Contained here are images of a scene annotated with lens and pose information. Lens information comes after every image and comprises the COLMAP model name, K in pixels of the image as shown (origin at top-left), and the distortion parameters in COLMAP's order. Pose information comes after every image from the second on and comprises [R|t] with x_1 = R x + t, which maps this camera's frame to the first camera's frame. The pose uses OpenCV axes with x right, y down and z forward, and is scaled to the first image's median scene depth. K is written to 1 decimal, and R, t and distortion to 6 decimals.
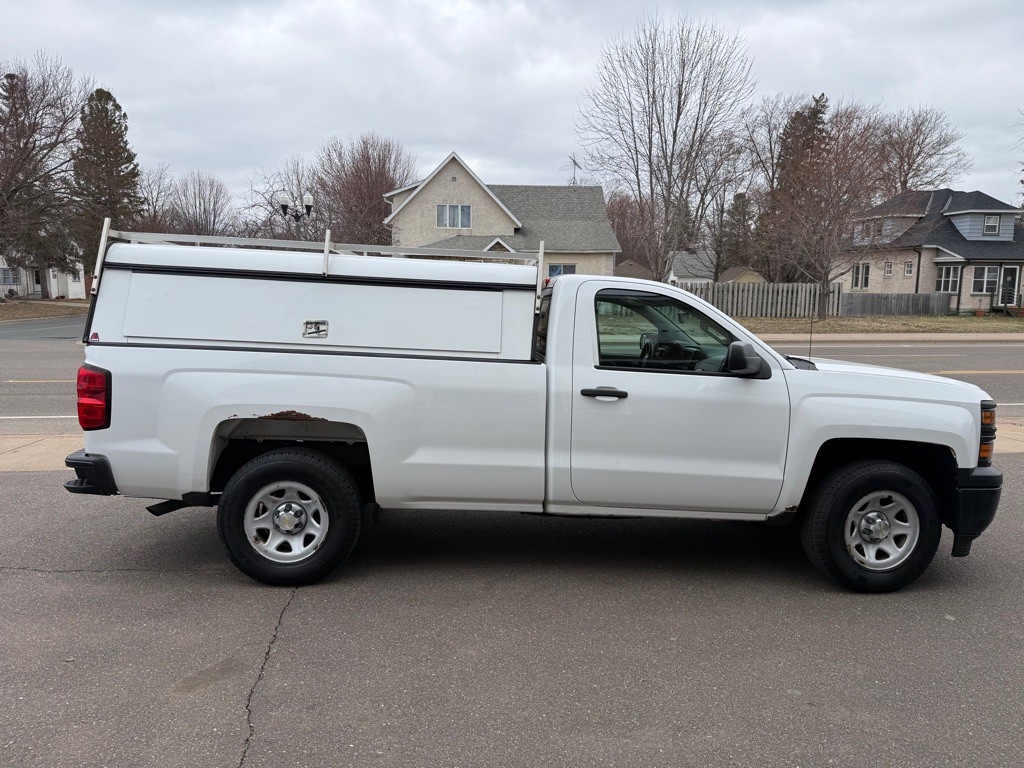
lens RADIAL K [[701.8, 0, 512.4], [0, 701.8, 391.7], [0, 0, 1]] dist [0.064612, -0.081340]
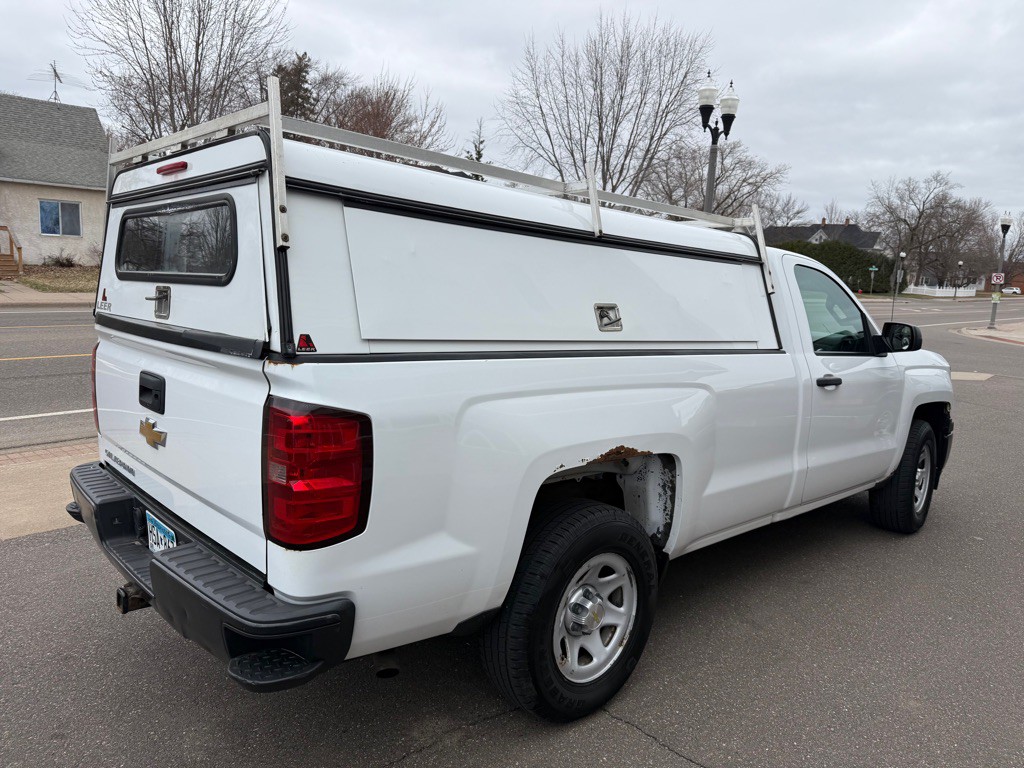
lens RADIAL K [[712.5, 0, 512.0], [0, 712.5, 384.0], [0, 0, 1]] dist [0.011161, 0.002545]
pose [[0.764847, -0.078053, 0.639466, -0.757145], [0.045989, 0.996716, 0.066653, -0.073532], [-0.642568, -0.021571, 0.765925, 0.533369]]
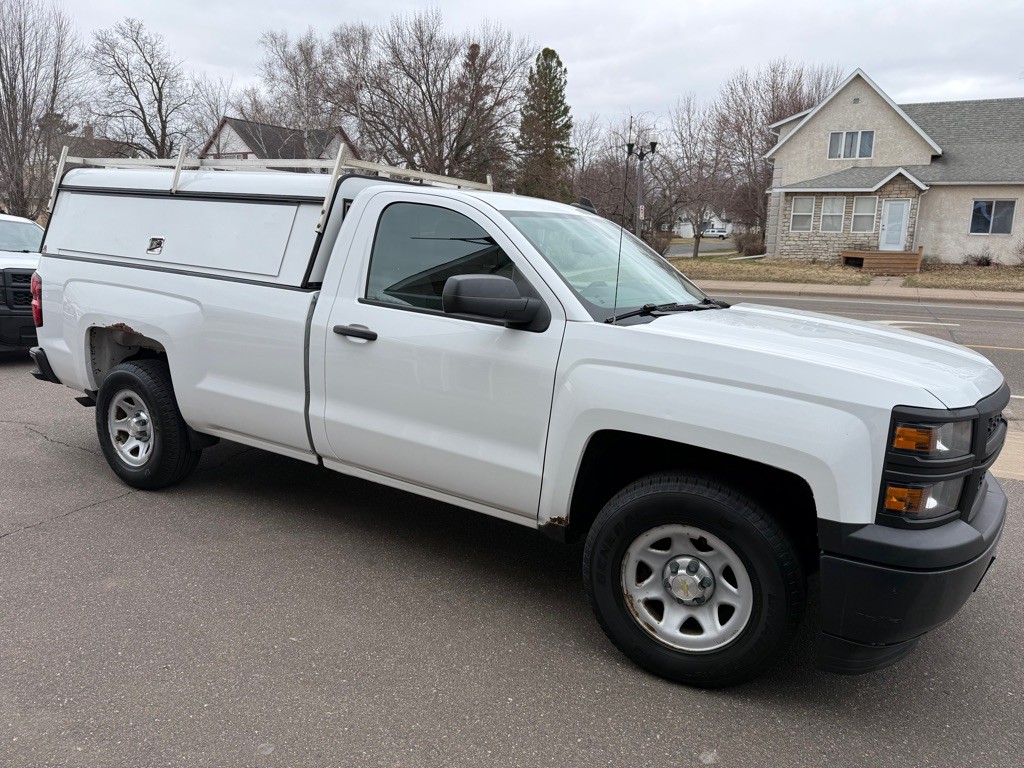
lens RADIAL K [[701.8, 0, 512.4], [0, 701.8, 391.7], [0, 0, 1]] dist [0.064612, -0.081340]
pose [[0.838910, 0.127054, -0.529233, 0.699372], [-0.086586, 0.991143, 0.100694, -0.026903], [0.537339, -0.038649, 0.842480, 0.395871]]
